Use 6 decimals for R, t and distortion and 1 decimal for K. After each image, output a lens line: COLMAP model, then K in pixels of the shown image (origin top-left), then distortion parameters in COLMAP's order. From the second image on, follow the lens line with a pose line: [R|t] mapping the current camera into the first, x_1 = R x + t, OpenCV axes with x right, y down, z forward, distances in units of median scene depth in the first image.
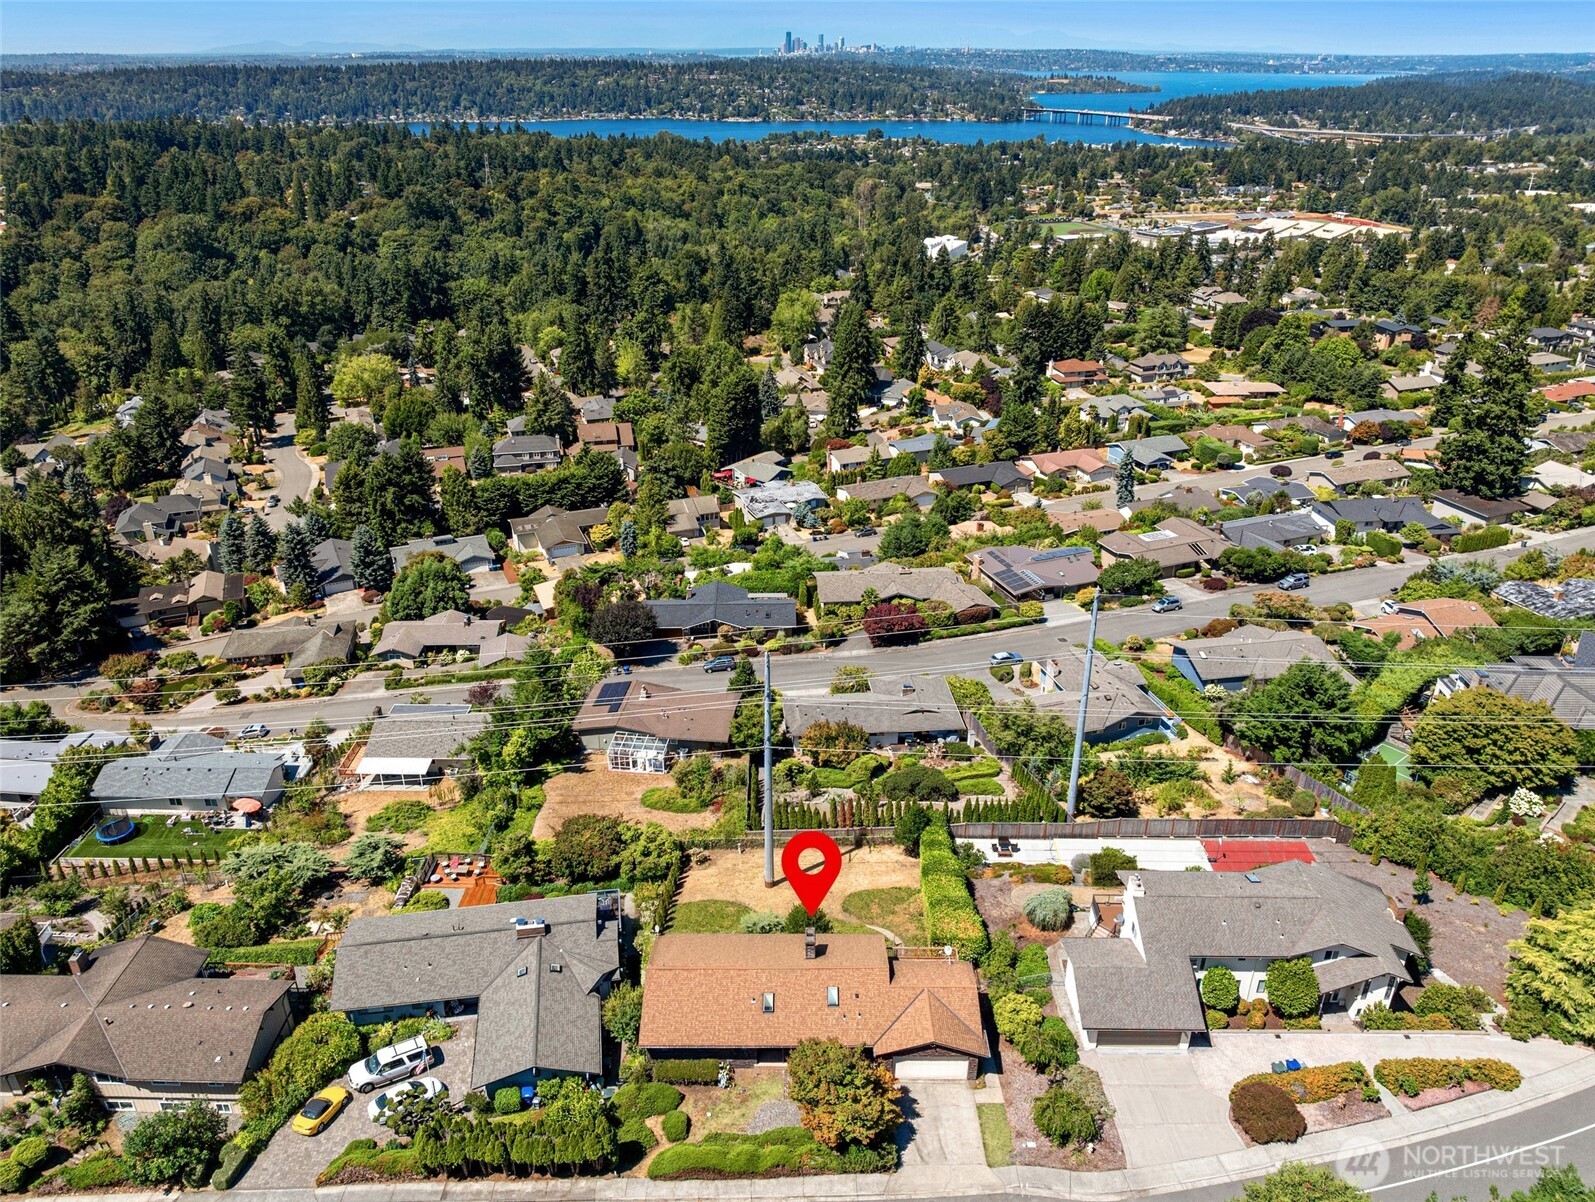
lens RADIAL K [[1150.9, 0, 797.5], [0, 1150.9, 601.0], [0, 0, 1]] dist [-0.059810, 0.042292]
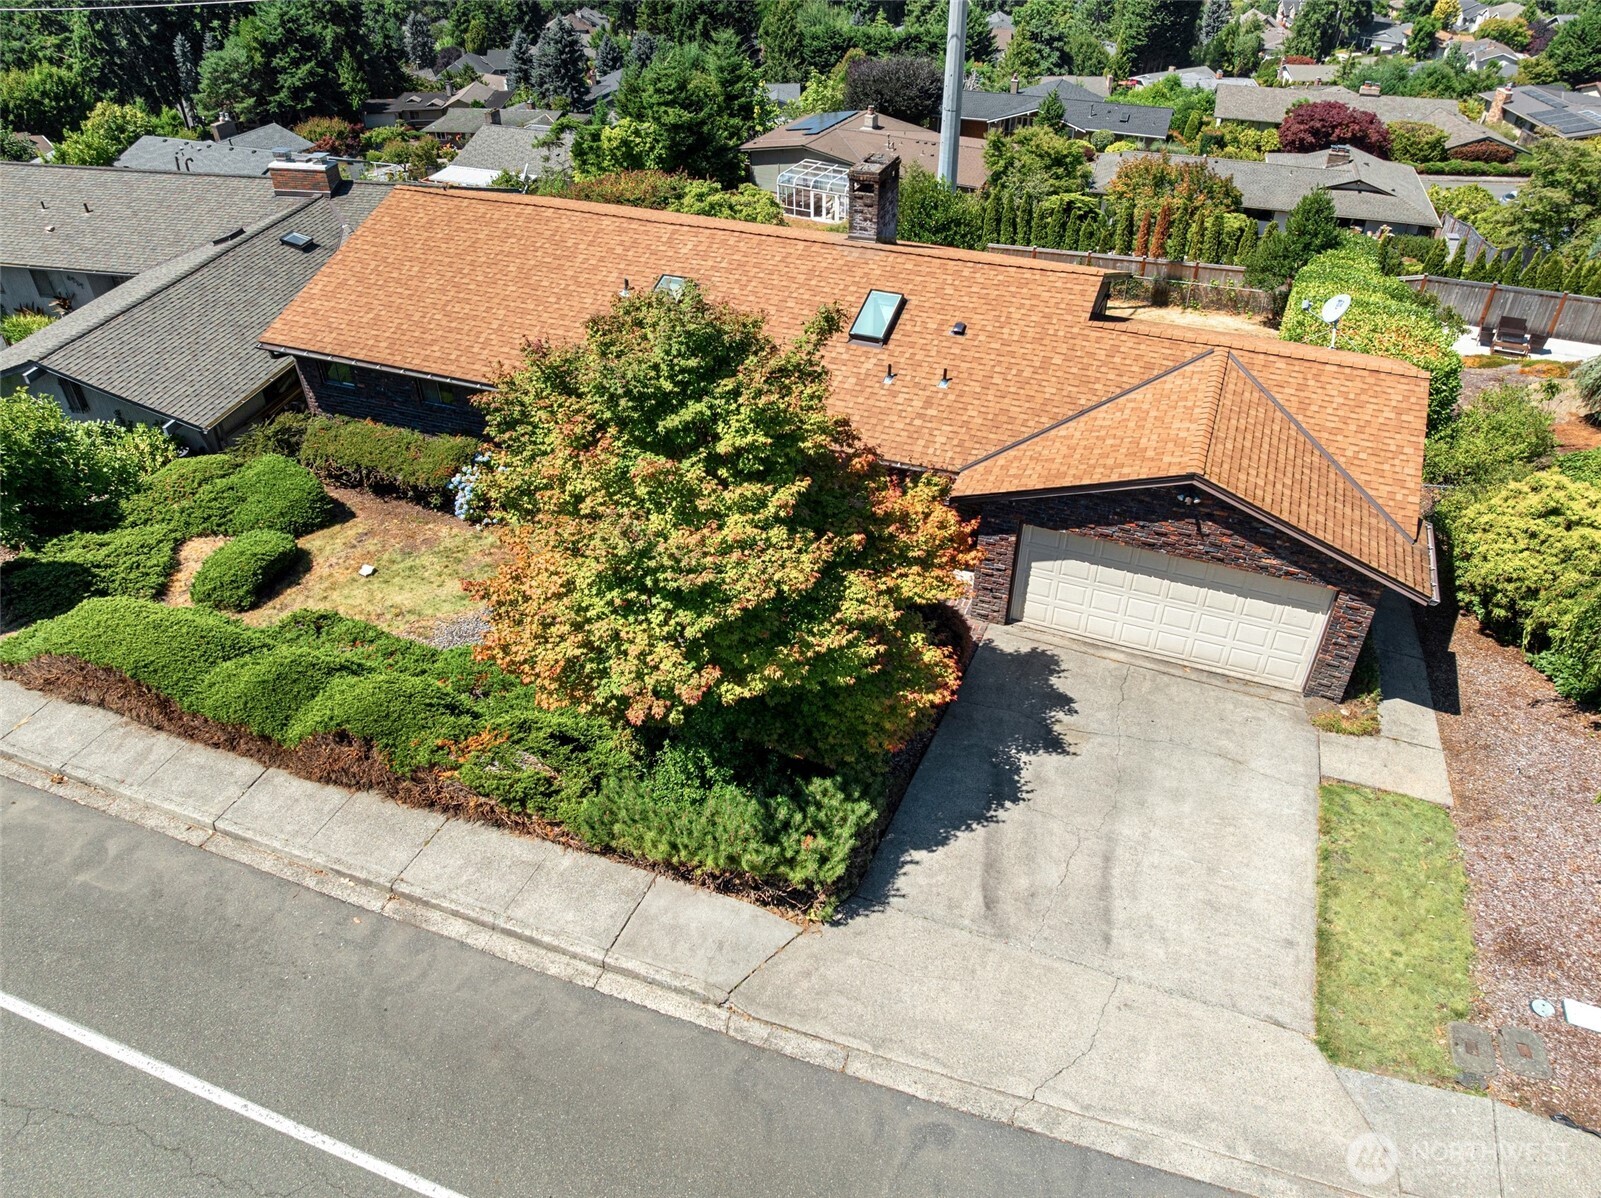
lens RADIAL K [[1155.2, 0, 800.5], [0, 1155.2, 599.0], [0, 0, 1]] dist [-0.059810, 0.042292]
pose [[0.931164, 0.223537, -0.288036, 0.116701], [-0.160609, 0.960710, 0.226364, 0.370456], [0.327320, -0.164521, 0.930481, 0.753109]]
